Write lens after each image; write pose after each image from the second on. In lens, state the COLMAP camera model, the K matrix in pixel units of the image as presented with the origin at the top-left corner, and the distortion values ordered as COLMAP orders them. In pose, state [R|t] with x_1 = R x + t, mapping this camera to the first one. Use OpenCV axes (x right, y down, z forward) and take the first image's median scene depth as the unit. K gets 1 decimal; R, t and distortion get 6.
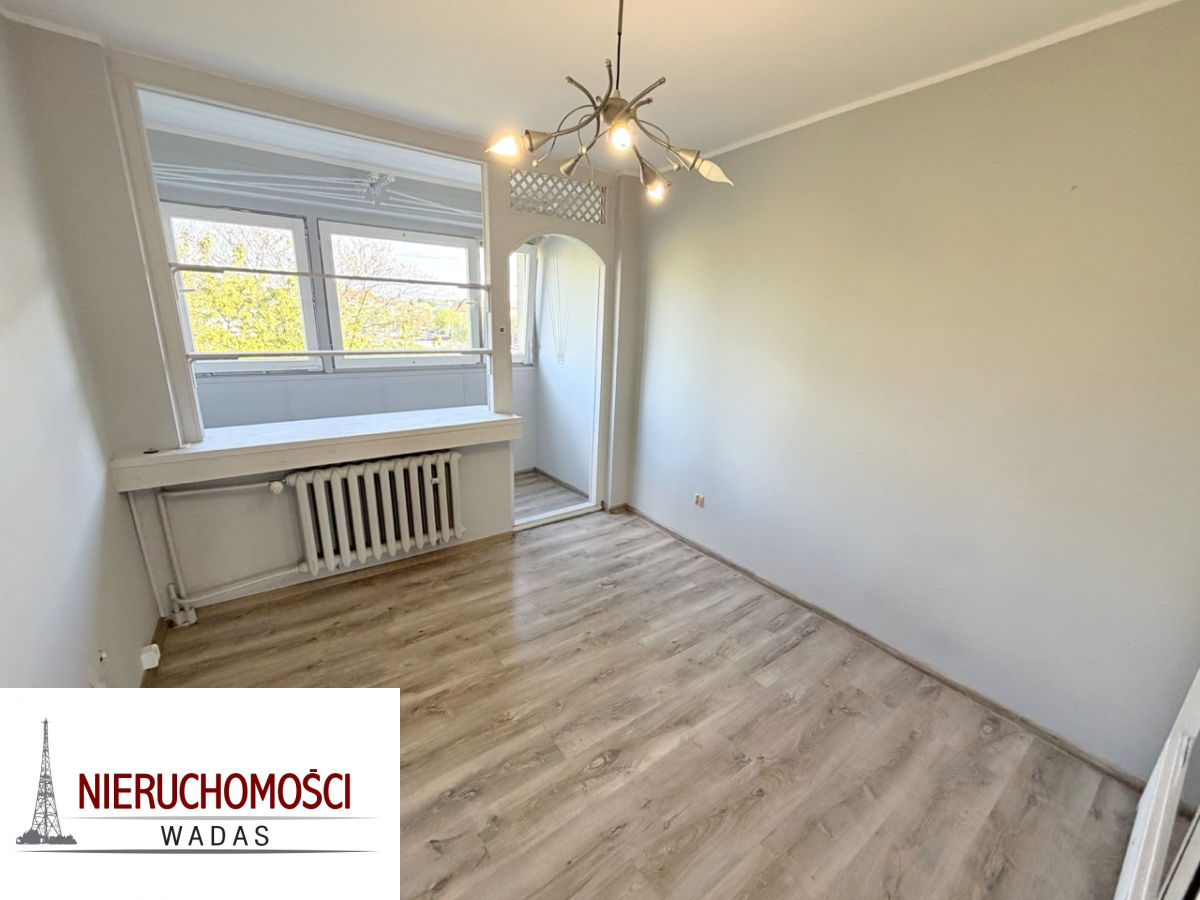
lens RADIAL K [[480.9, 0, 597.8], [0, 480.9, 453.5], [0, 0, 1]] dist [0.000994, 0.000372]
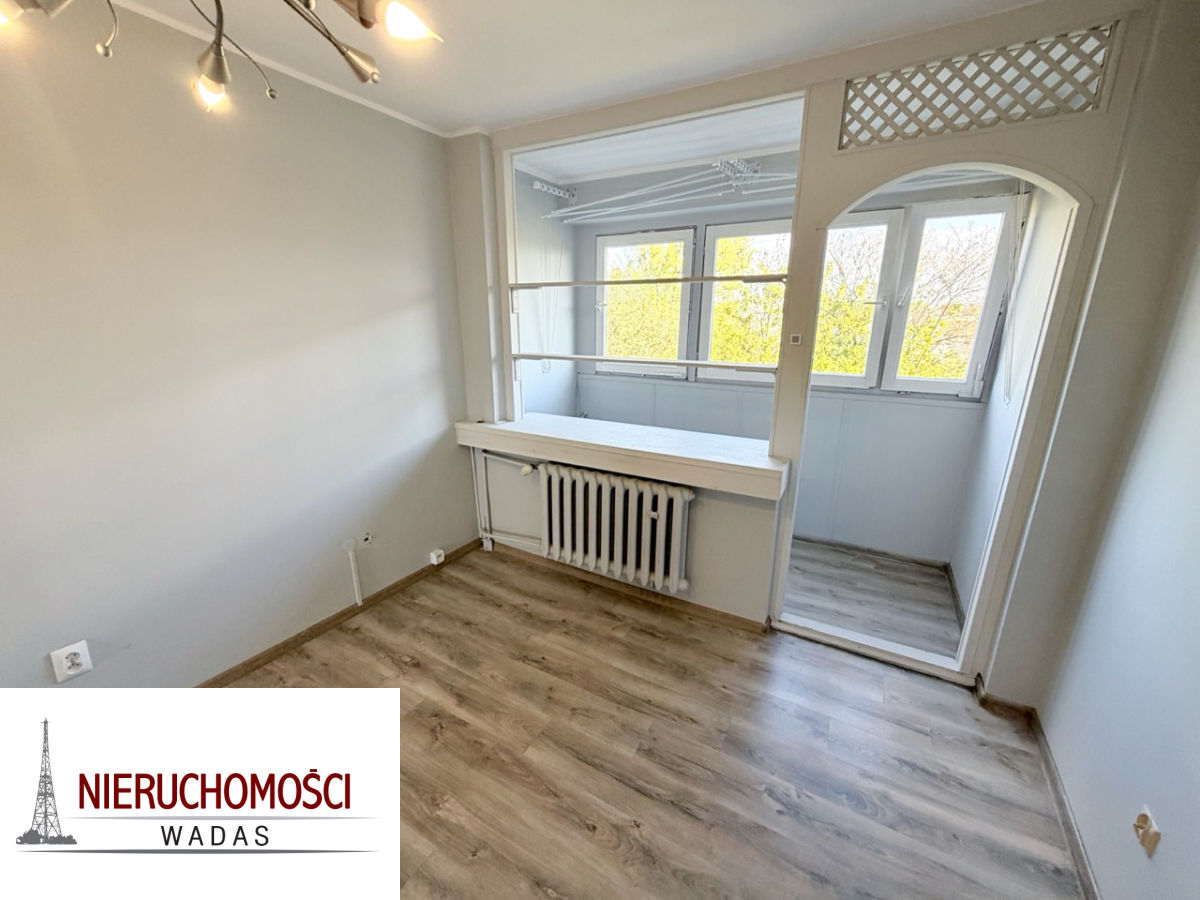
lens RADIAL K [[480.9, 0, 594.5], [0, 480.9, 451.6], [0, 0, 1]] dist [0.000994, 0.000372]
pose [[0.401149, 0.219114, -0.889421, 0.325156], [-0.241651, 0.961887, 0.127976, -0.124650], [0.883564, 0.163592, 0.438809, 0.482505]]
